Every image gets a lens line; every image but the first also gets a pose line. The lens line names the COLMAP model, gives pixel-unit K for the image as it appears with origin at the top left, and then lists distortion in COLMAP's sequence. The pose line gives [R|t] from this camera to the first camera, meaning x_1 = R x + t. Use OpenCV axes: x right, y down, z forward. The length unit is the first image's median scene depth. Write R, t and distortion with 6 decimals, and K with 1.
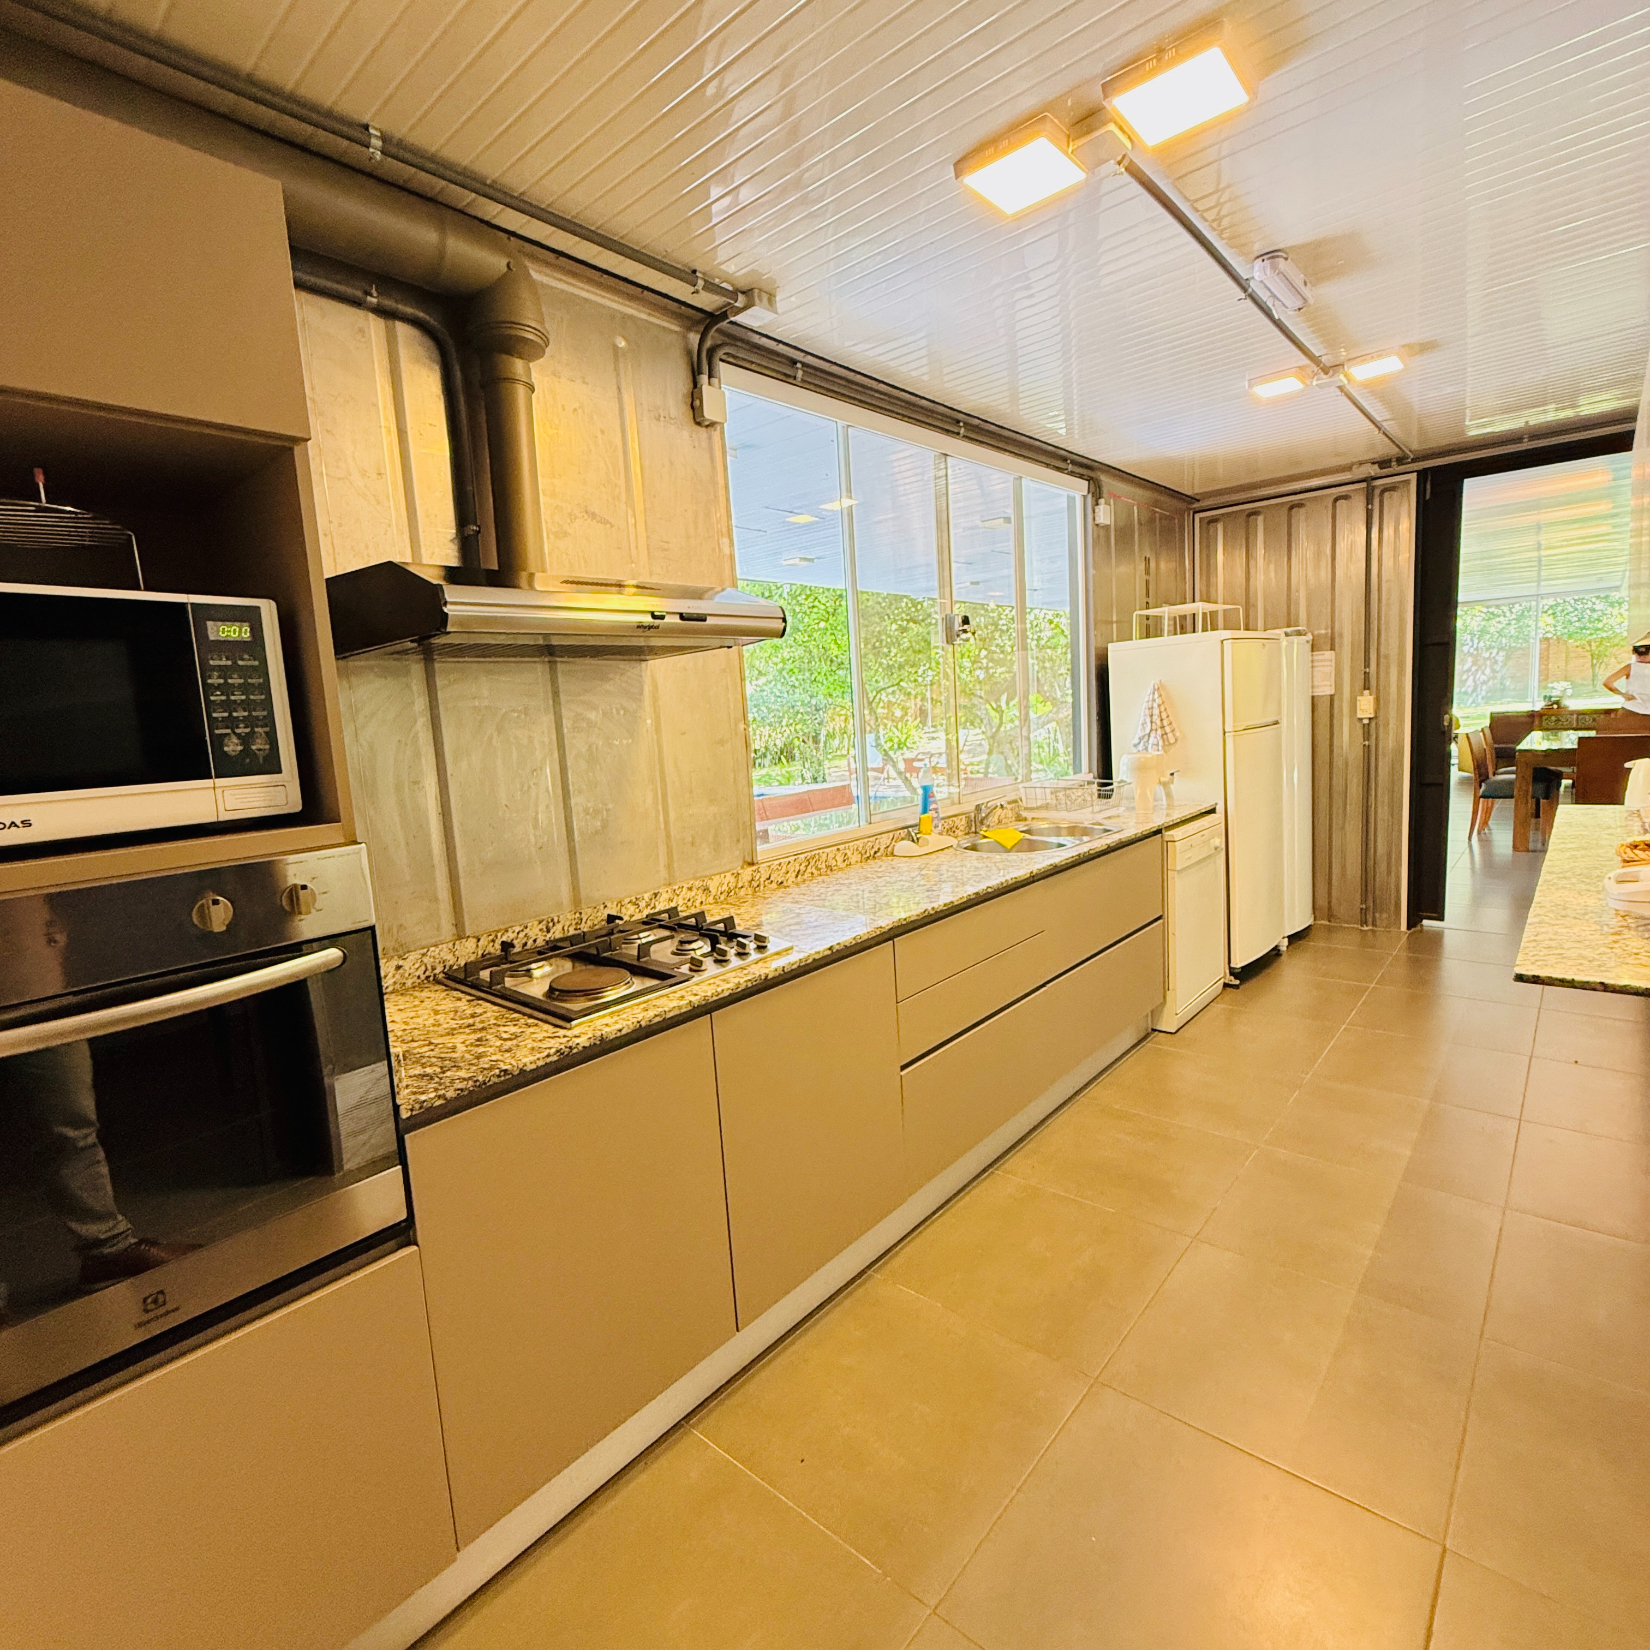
lens RADIAL K [[875.5, 0, 826.4], [0, 875.5, 815.5], [0, 0, 1]] dist [-0.002789, 0.000736]
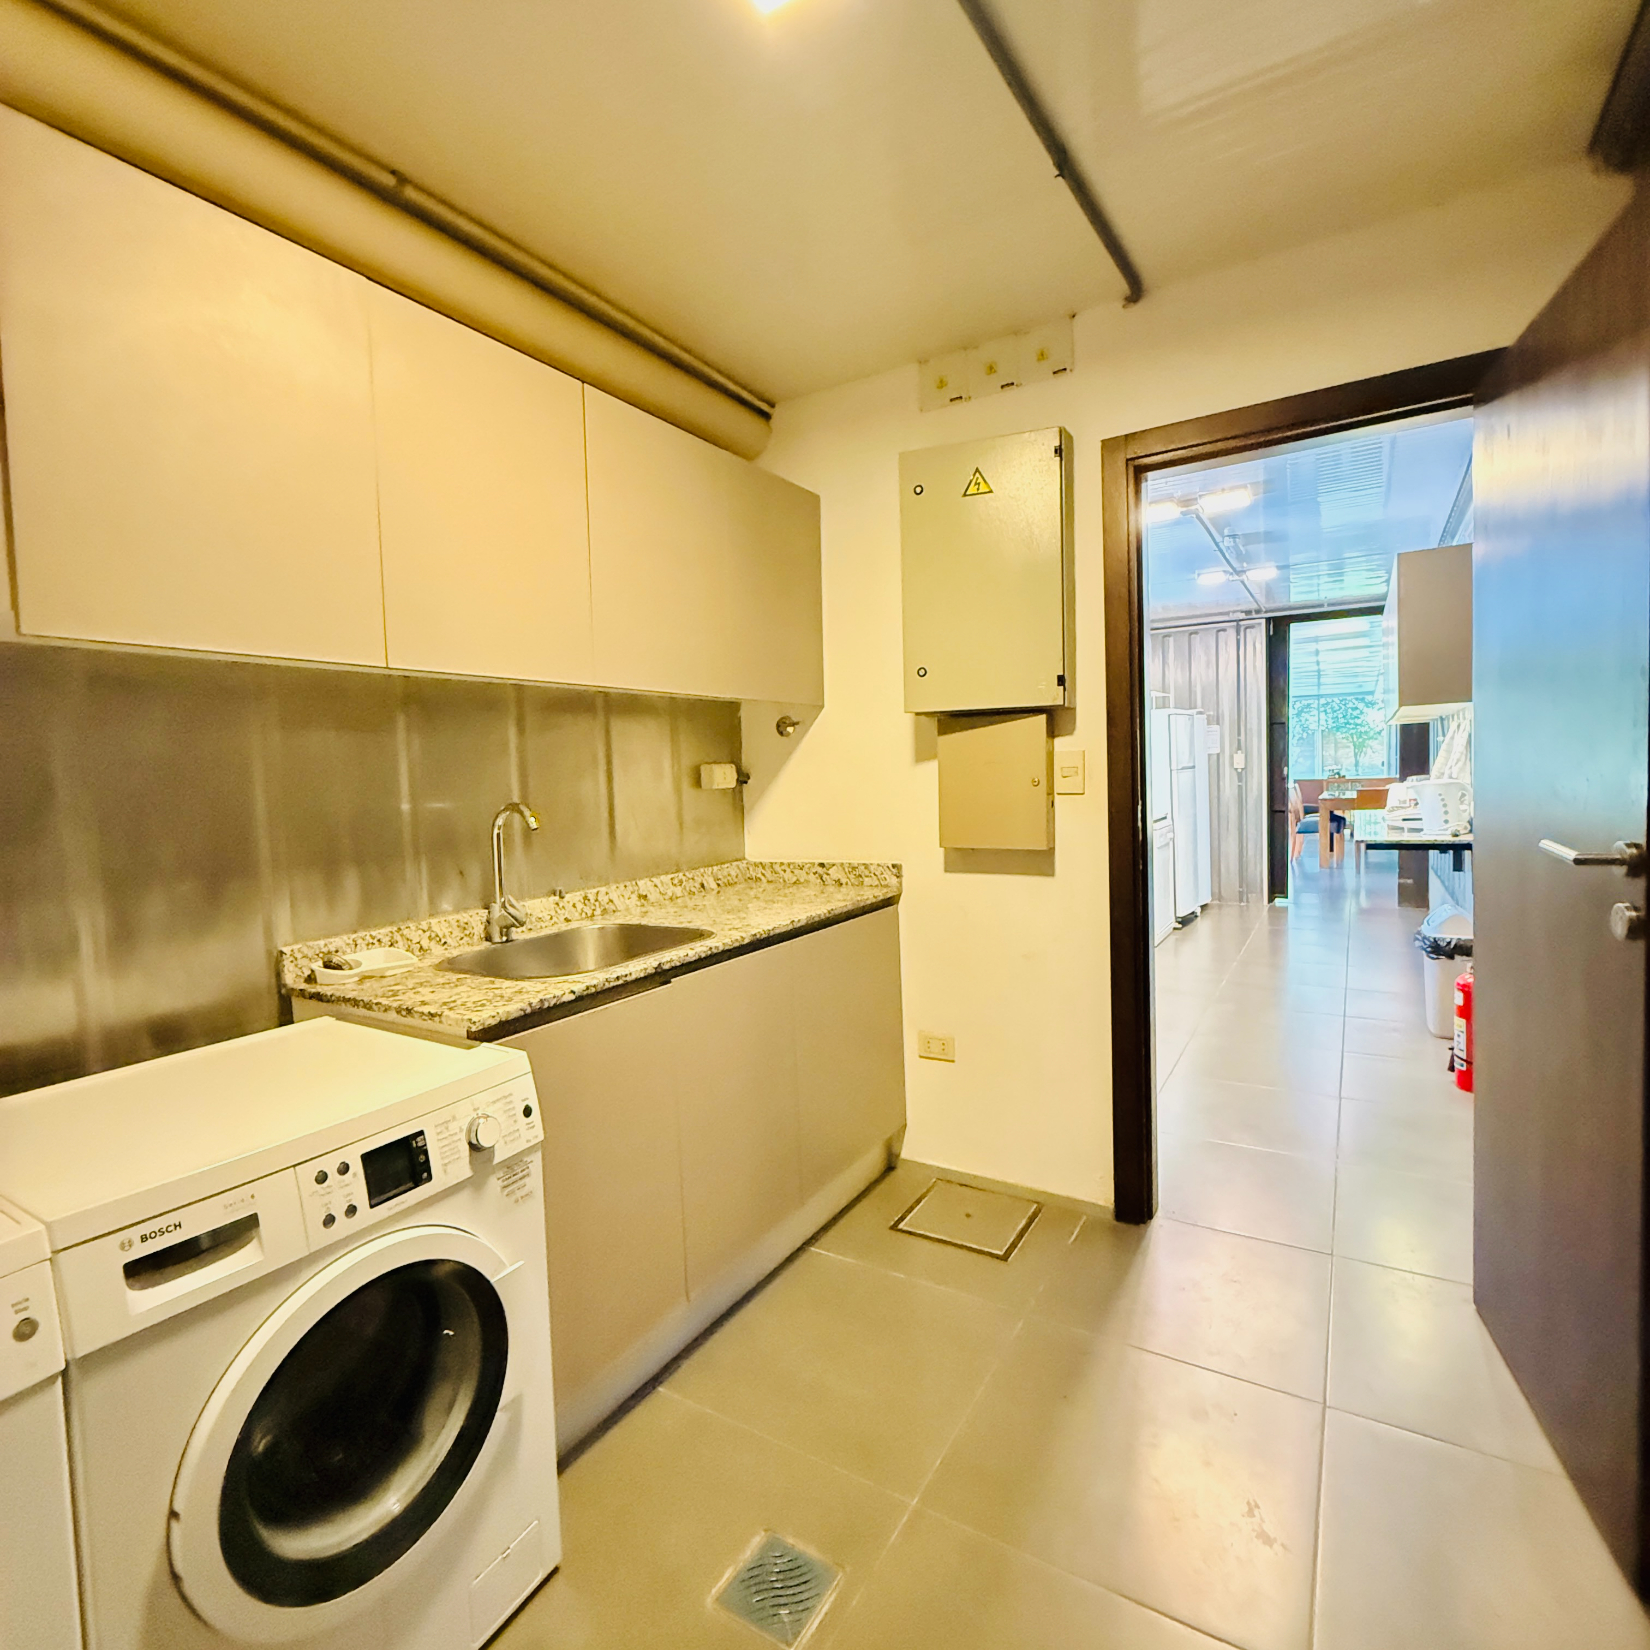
lens RADIAL K [[875.5, 0, 826.4], [0, 875.5, 815.5], [0, 0, 1]] dist [-0.002789, 0.000736]
pose [[0.984784, 0.018650, 0.172781, -0.384916], [-0.004700, 0.996719, -0.080799, 0.104297], [-0.173721, 0.078758, 0.981641, -0.408950]]
